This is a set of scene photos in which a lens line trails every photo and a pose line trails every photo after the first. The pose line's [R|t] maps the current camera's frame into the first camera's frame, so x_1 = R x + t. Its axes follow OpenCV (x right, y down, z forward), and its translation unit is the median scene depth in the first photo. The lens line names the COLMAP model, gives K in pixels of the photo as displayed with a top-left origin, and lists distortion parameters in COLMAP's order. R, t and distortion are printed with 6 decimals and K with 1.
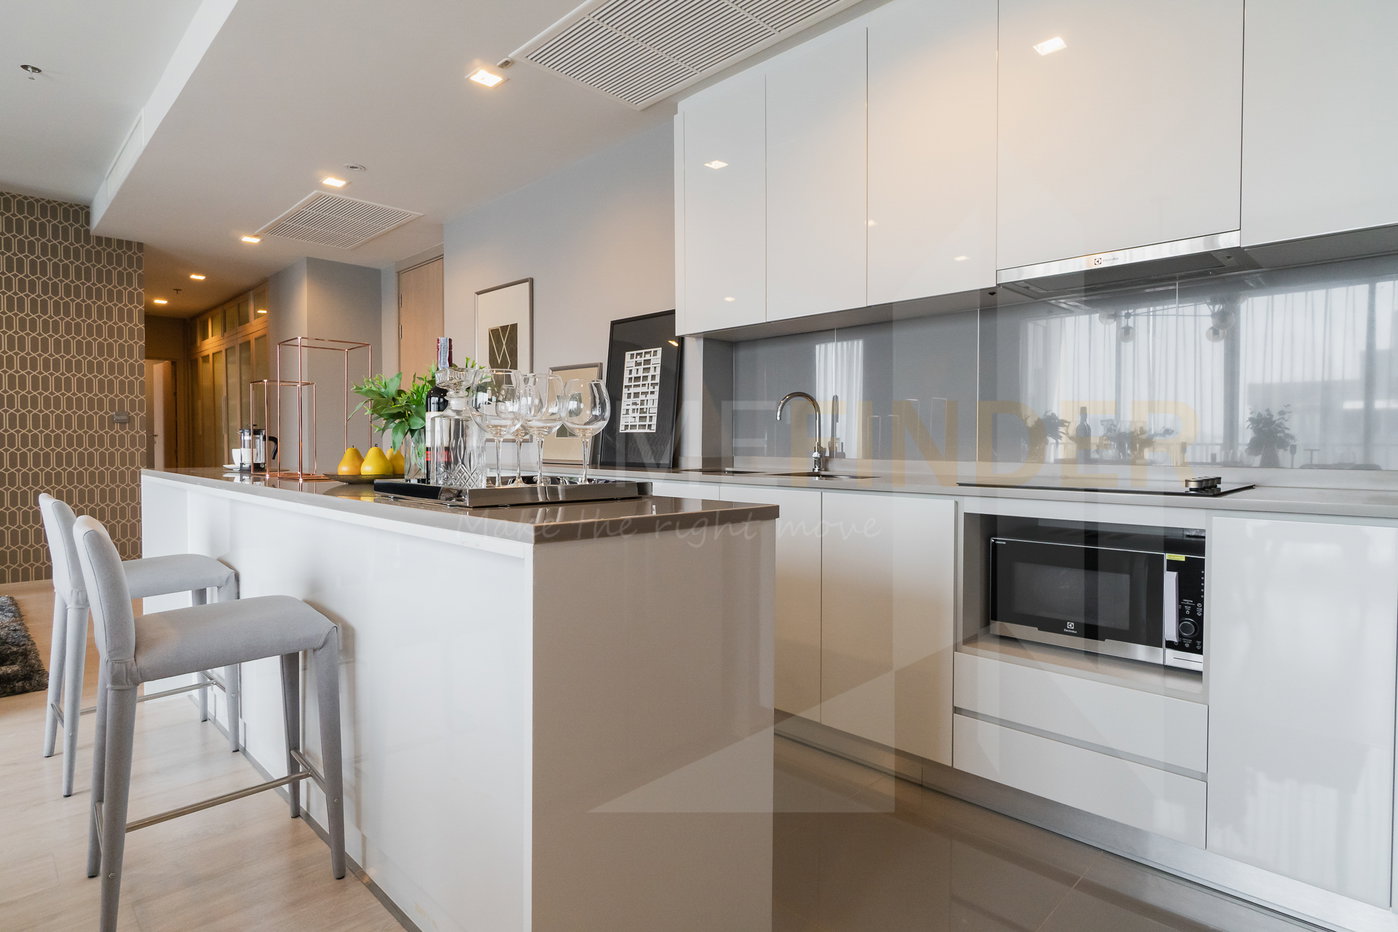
lens RADIAL K [[776.9, 0, 670.8], [0, 776.9, 462.5], [0, 0, 1]] dist [0.009013, 0.000250]
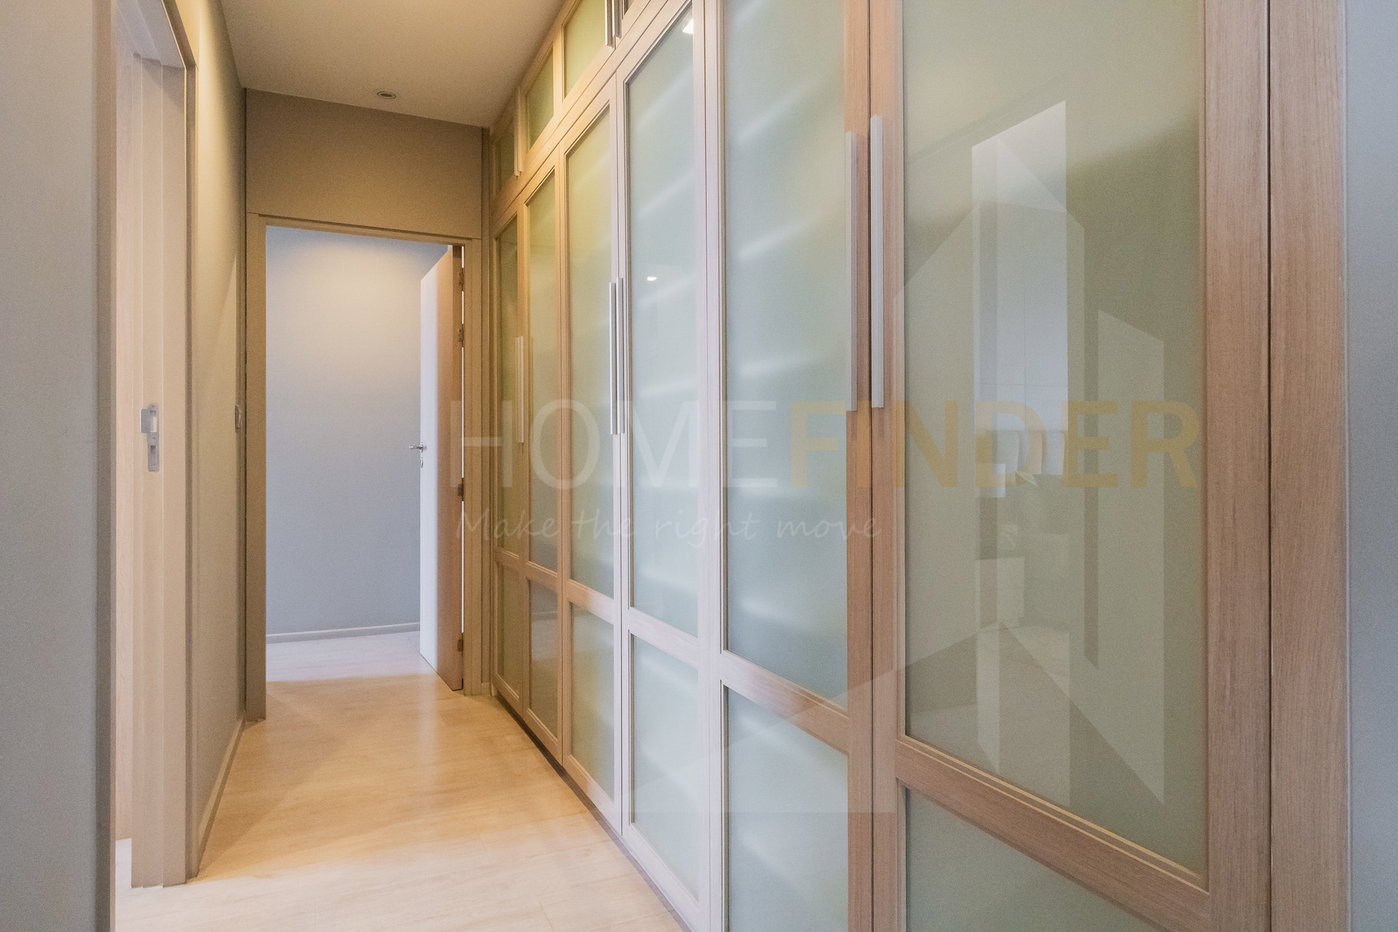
lens RADIAL K [[770.1, 0, 699.0], [0, 770.1, 466.0], [0, 0, 1]] dist [-0.002548, -0.000533]
pose [[0.956752, -0.000818, -0.290904, -0.445129], [-0.002575, 0.999933, -0.011281, -0.022826], [0.290894, 0.011542, 0.956686, 0.723322]]
